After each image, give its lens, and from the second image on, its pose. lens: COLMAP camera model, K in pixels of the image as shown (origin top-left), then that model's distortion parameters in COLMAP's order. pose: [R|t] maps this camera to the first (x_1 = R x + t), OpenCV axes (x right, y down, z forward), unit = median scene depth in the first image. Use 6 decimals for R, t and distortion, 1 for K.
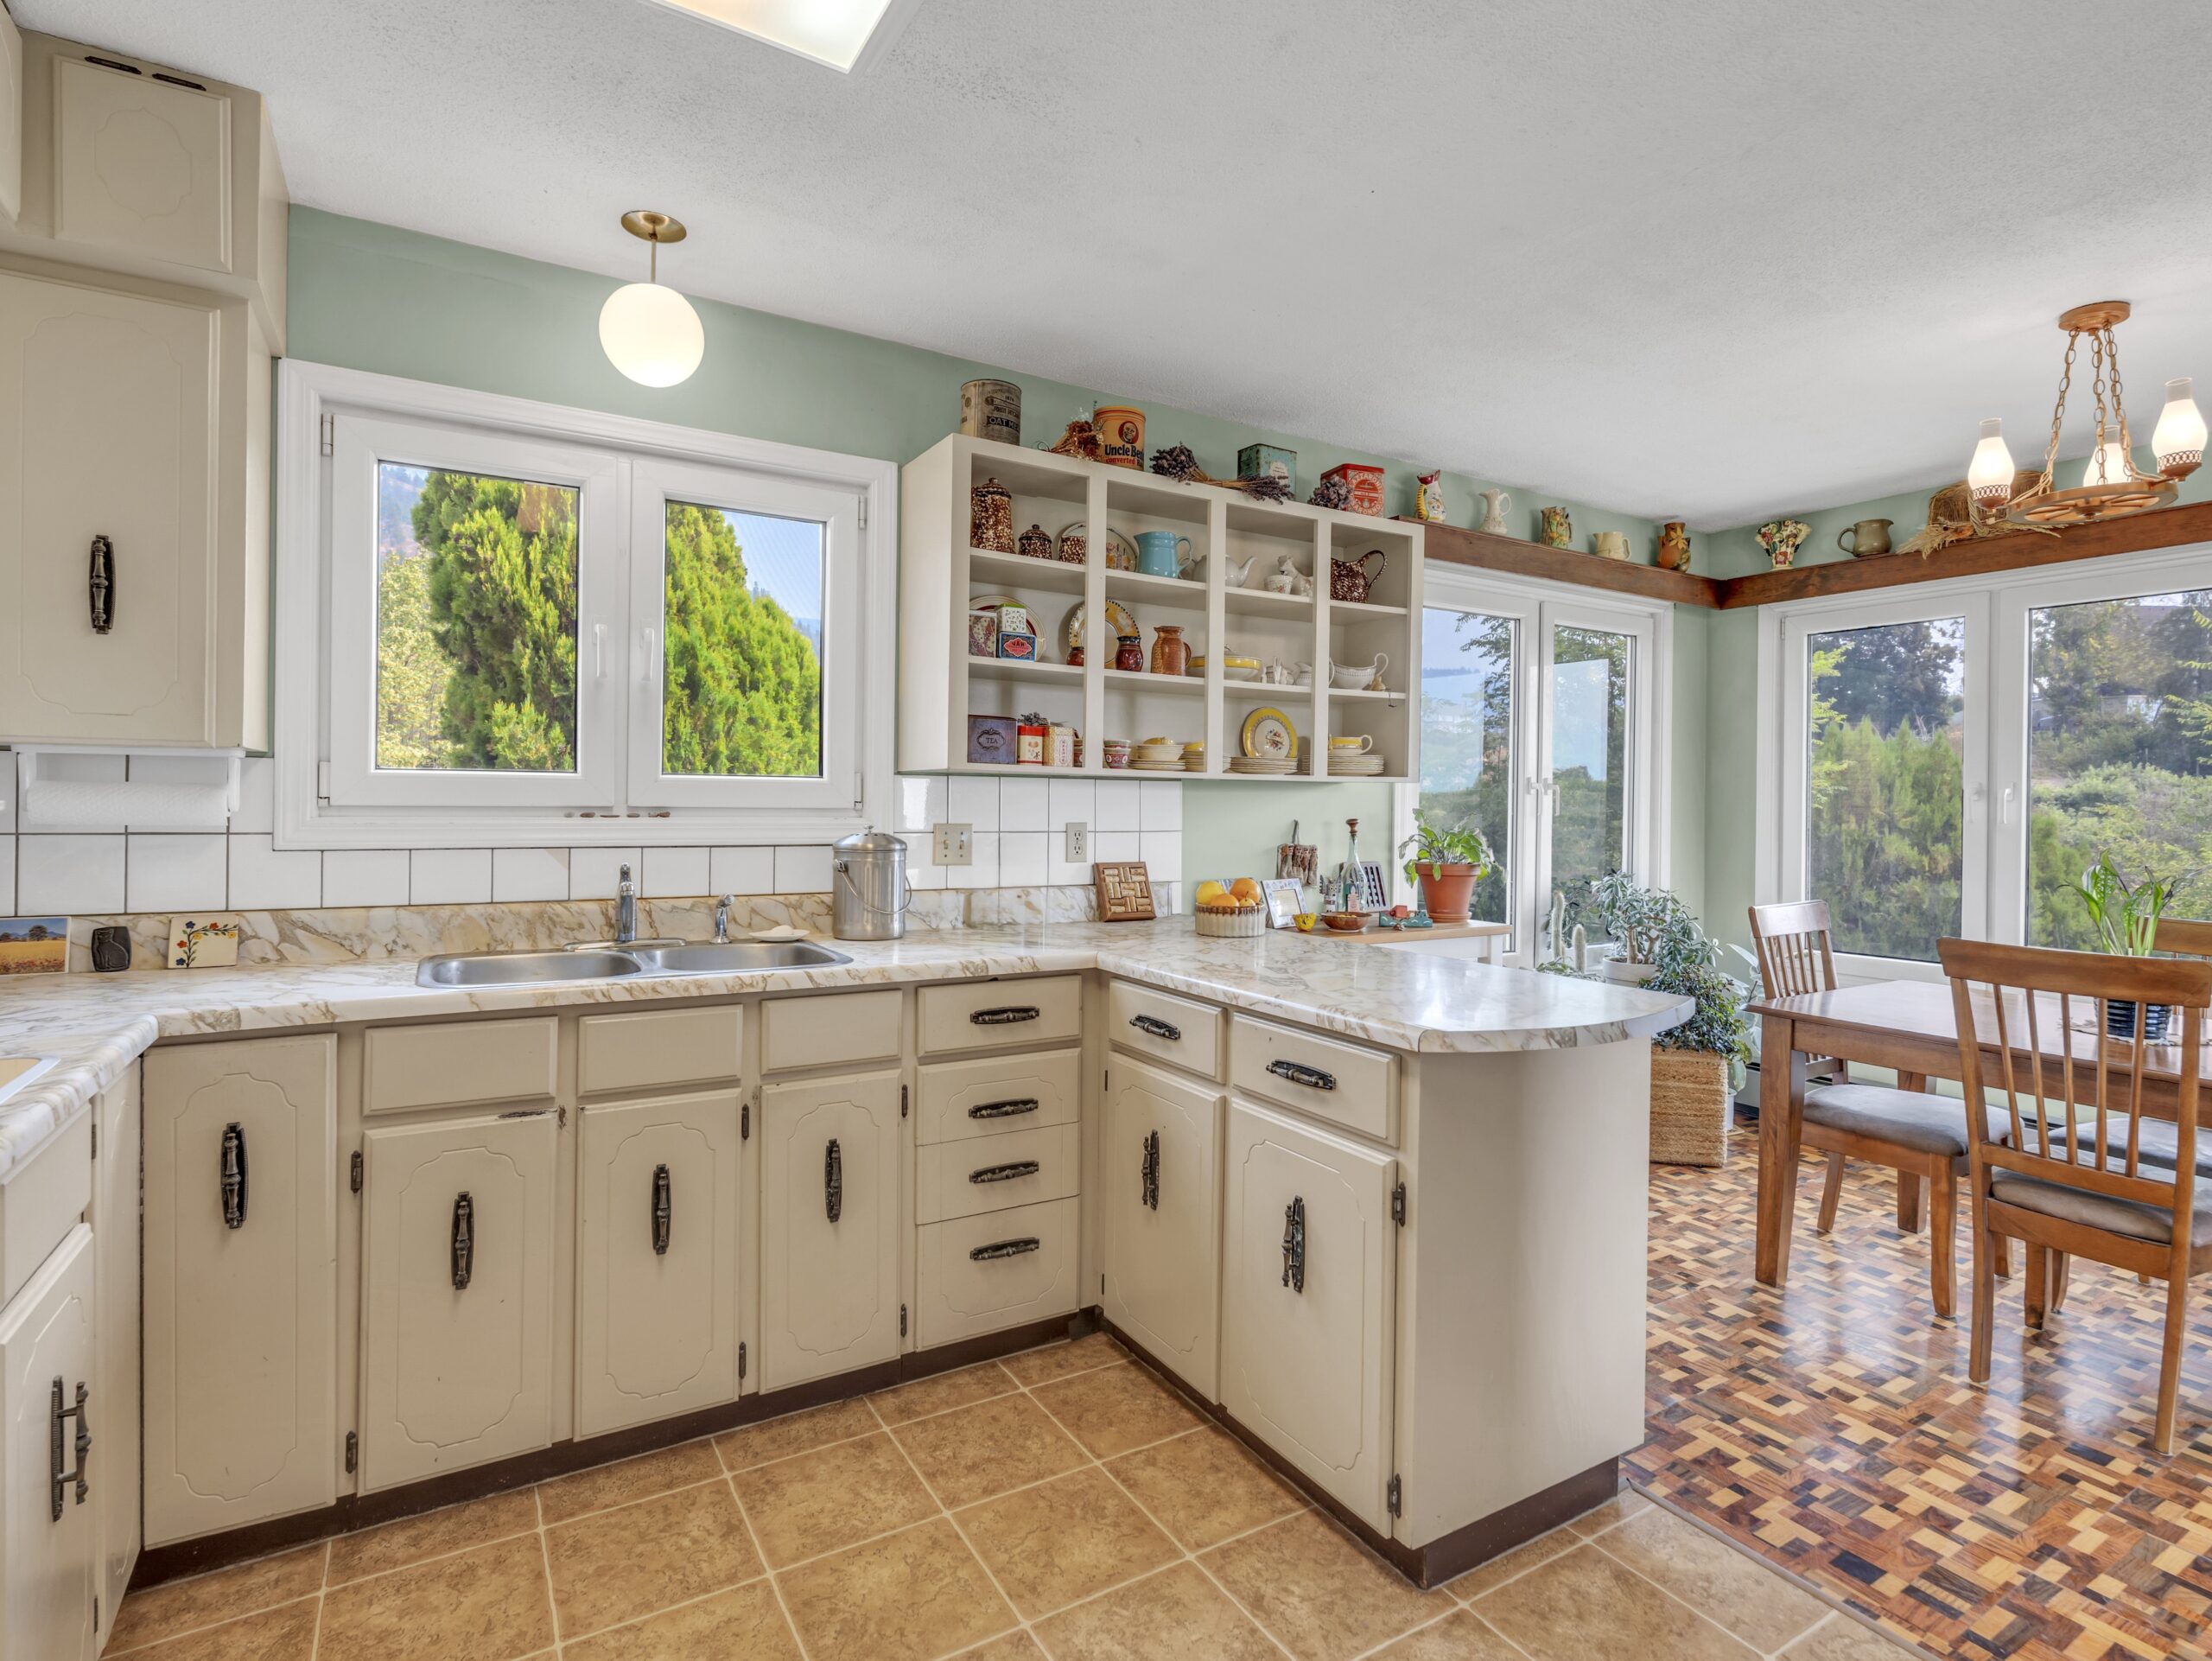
lens RADIAL K [[1116.1, 0, 1111.1], [0, 1116.1, 803.1], [0, 0, 1]] dist [-0.001662, -0.000511]
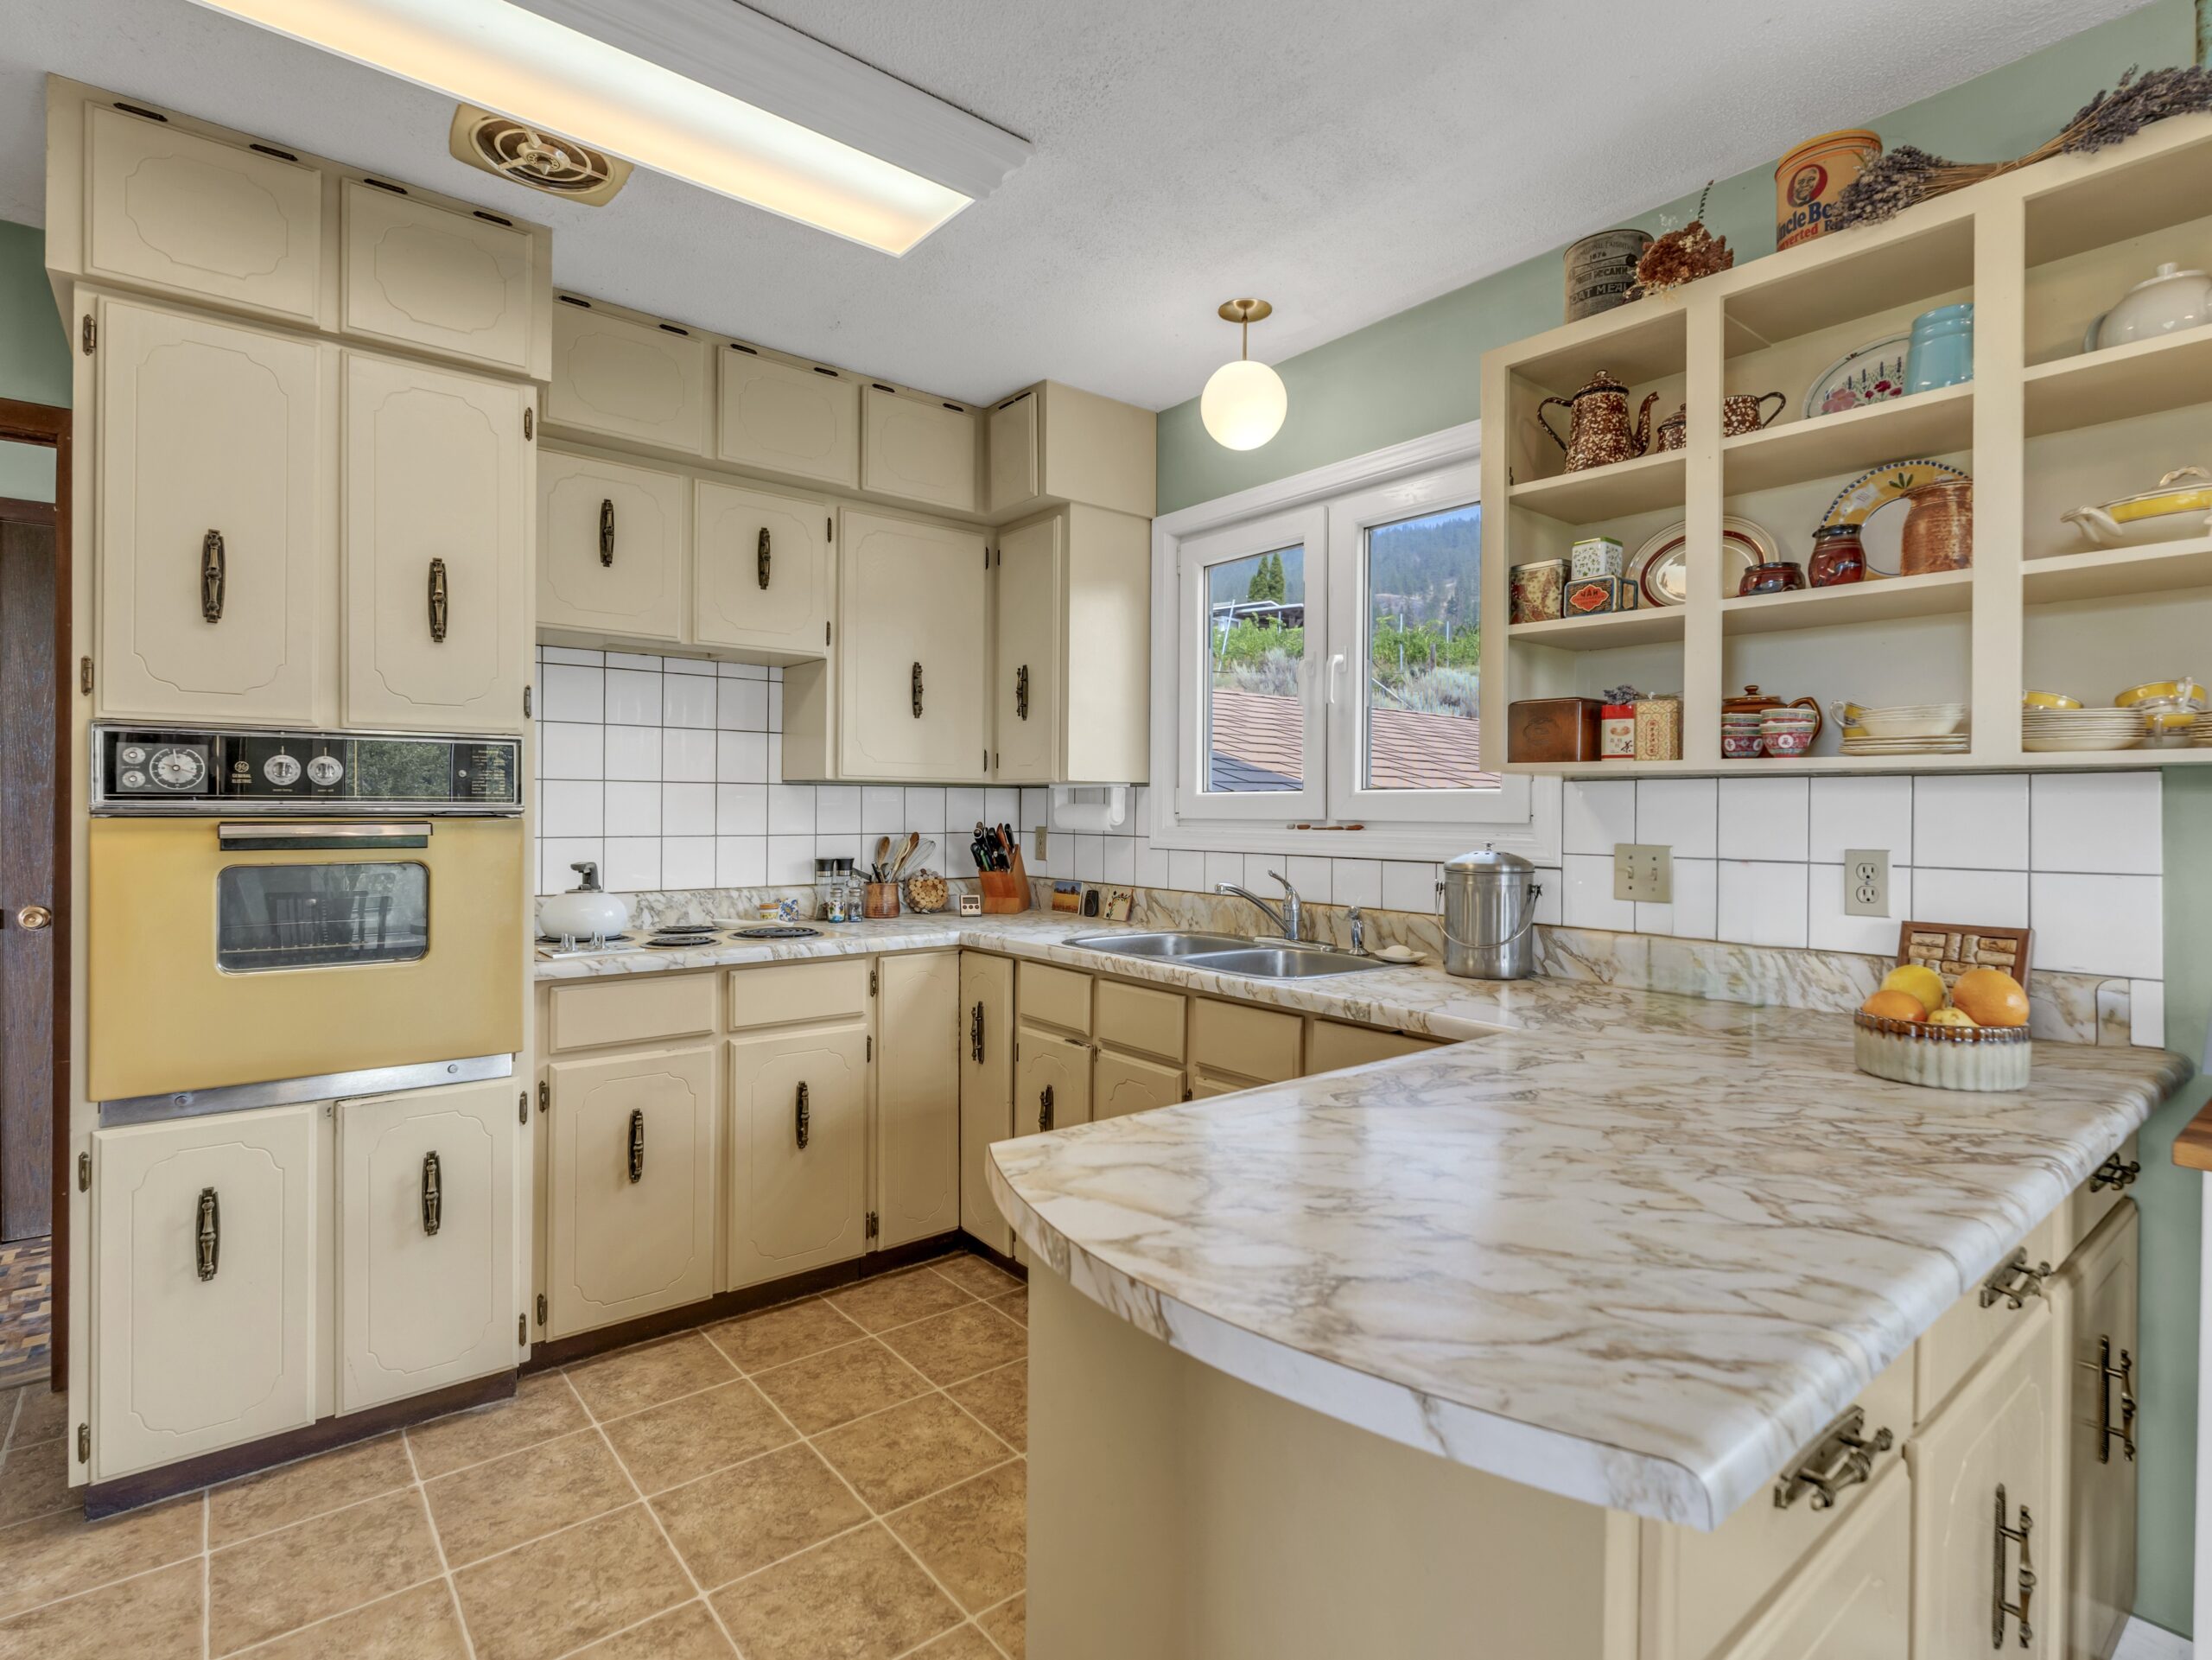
lens RADIAL K [[1096.7, 0, 1102.1], [0, 1096.7, 823.8], [0, 0, 1]] dist [-0.004209, 0.000339]
pose [[0.145142, 0.001141, -0.989410, 2.171720], [-0.007864, 0.999969, 0.000000, 0.029977], [0.989380, 0.007781, 0.145147, 2.260857]]
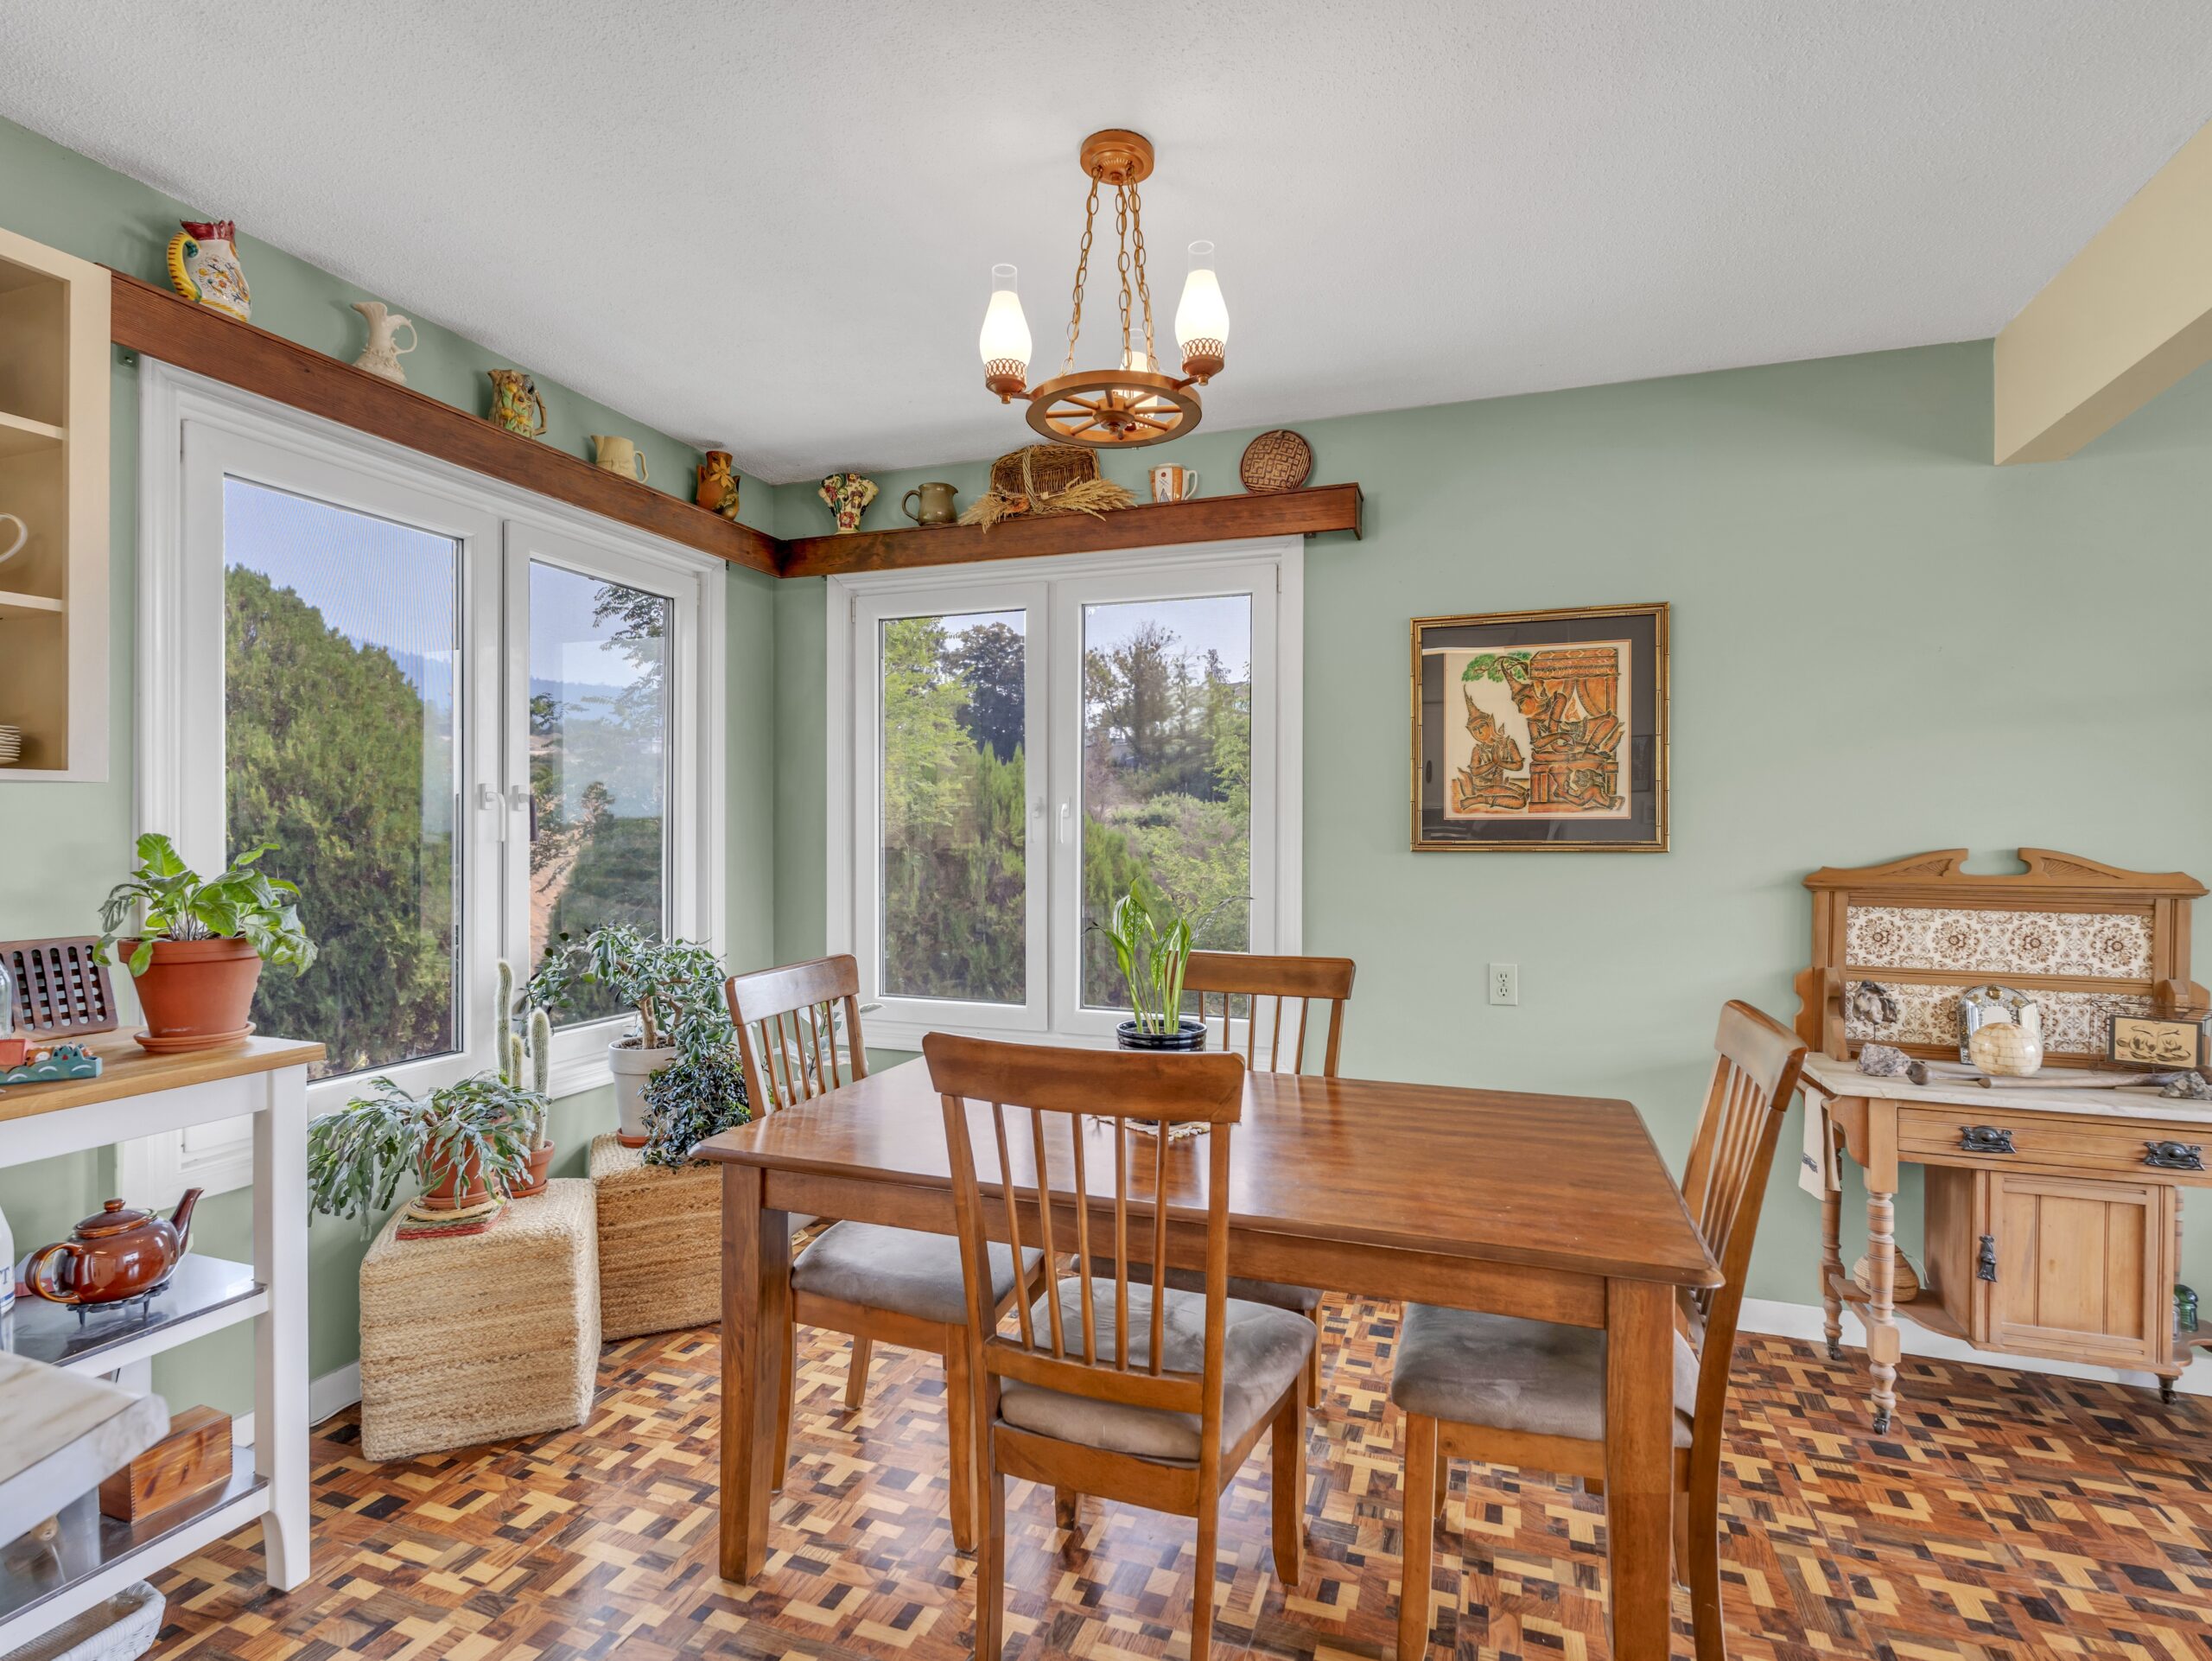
lens RADIAL K [[1091.1, 0, 1112.7], [0, 1091.1, 842.3], [0, 0, 1]] dist [-0.000730, -0.000575]
pose [[0.776727, -0.016418, 0.629624, 0.264512], [0.006917, 0.999822, 0.017538, 0.002633], [-0.629800, -0.009267, 0.776702, 0.276380]]
